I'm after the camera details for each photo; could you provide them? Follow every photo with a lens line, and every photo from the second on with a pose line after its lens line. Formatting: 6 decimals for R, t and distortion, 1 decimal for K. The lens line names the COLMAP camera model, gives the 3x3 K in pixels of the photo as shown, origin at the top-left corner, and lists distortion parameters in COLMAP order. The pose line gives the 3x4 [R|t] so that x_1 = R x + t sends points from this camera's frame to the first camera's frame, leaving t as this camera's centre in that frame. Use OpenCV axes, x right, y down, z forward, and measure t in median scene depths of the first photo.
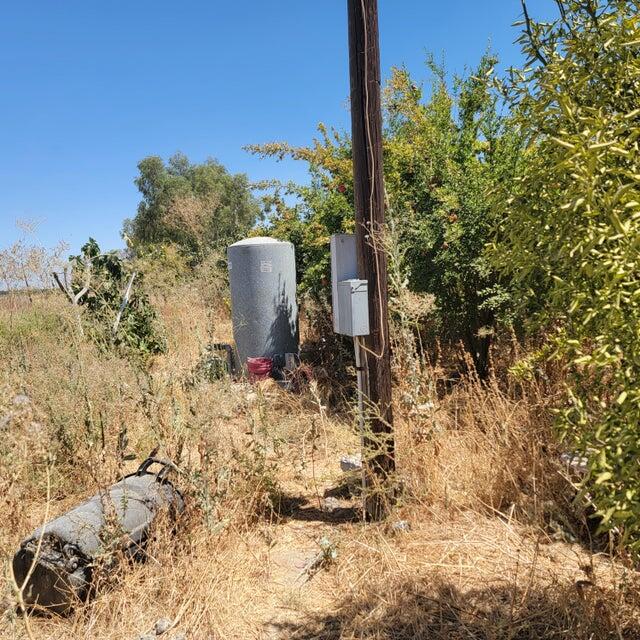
lens RADIAL K [[574.3, 0, 320.0], [0, 574.3, 320.0], [0, 0, 1]] dist [0.076523, -0.015419]
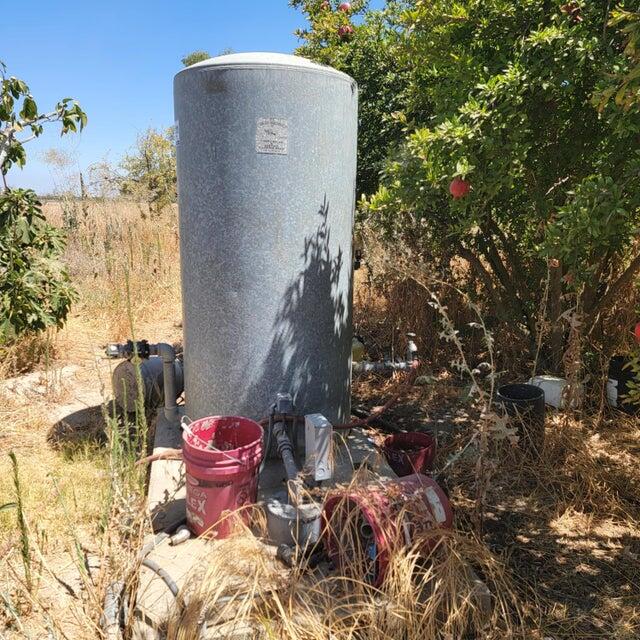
lens RADIAL K [[574.3, 0, 320.0], [0, 574.3, 320.0], [0, 0, 1]] dist [0.076523, -0.015419]
pose [[0.994148, 0.087136, -0.063855, -0.033313], [-0.076963, 0.986081, 0.147381, -0.036277], [0.075809, -0.141604, 0.987016, 0.635718]]
